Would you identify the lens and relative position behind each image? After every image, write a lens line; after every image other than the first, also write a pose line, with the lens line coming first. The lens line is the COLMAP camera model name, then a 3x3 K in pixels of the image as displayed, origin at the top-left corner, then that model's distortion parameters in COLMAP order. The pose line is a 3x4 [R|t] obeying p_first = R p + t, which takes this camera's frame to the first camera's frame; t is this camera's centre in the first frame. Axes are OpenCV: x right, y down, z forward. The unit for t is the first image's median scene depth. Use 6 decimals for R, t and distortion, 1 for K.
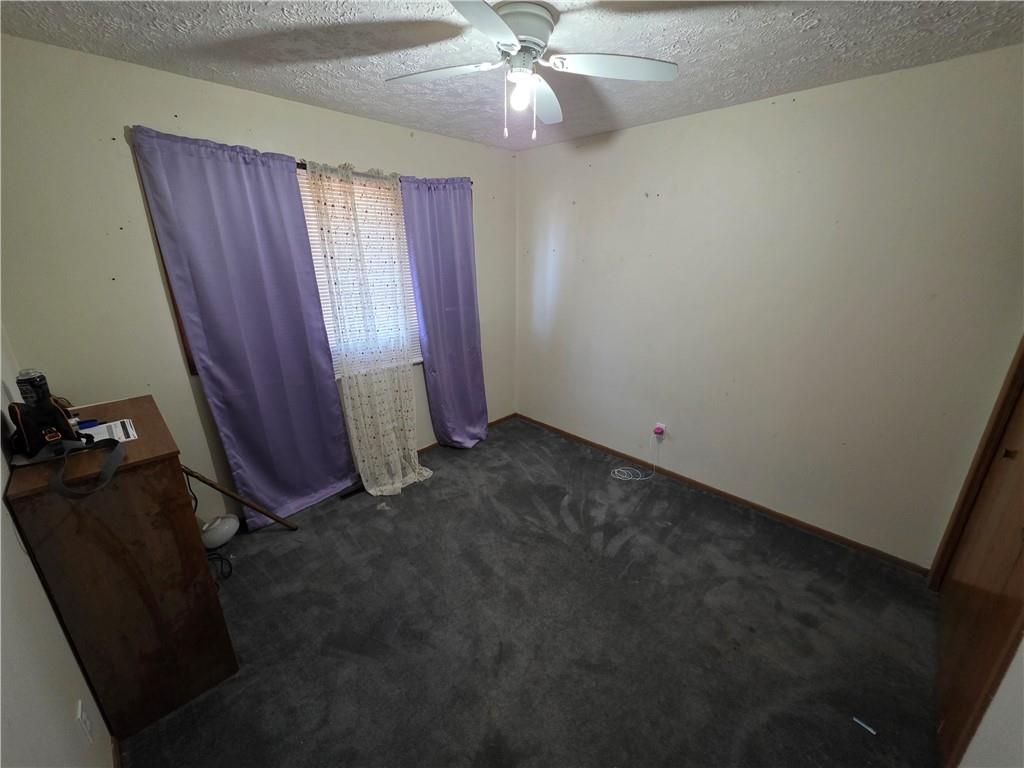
lens RADIAL K [[409.7, 0, 514.9], [0, 409.7, 383.7], [0, 0, 1]] dist [0.000657, -0.000136]
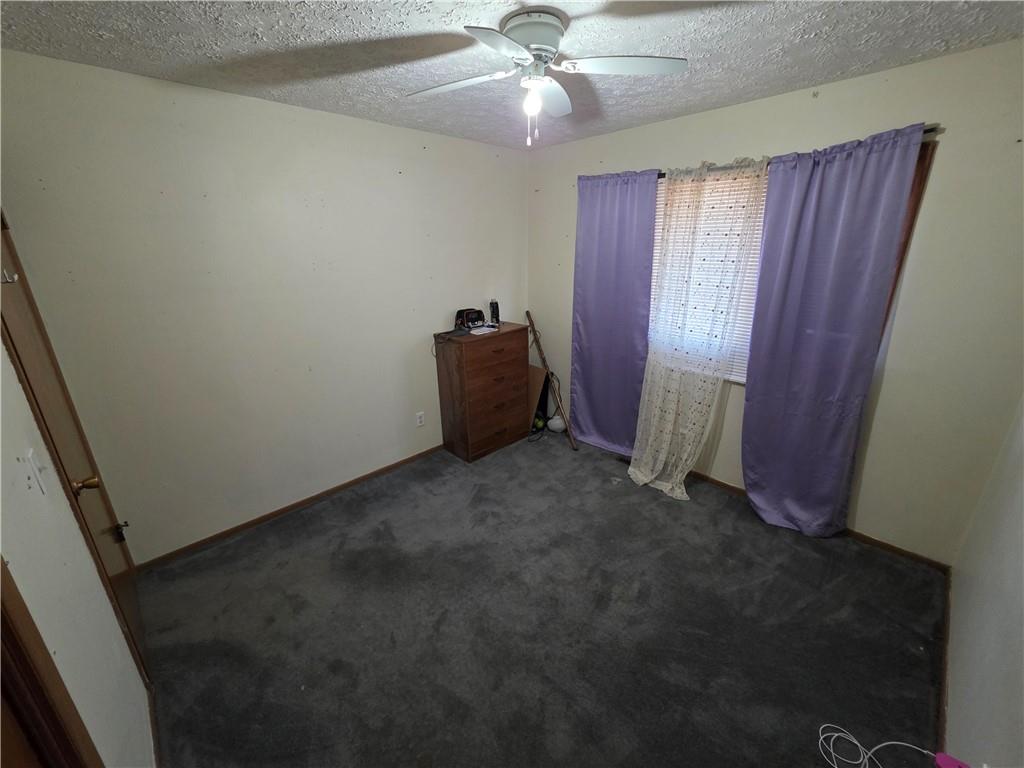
lens RADIAL K [[409.7, 0, 514.9], [0, 409.7, 383.7], [0, 0, 1]] dist [0.000657, -0.000136]
pose [[-0.020255, 0.319333, -0.947426, 0.688490], [-0.306045, 0.900151, 0.309942, -0.206815], [0.951802, 0.296233, 0.079498, 0.610308]]
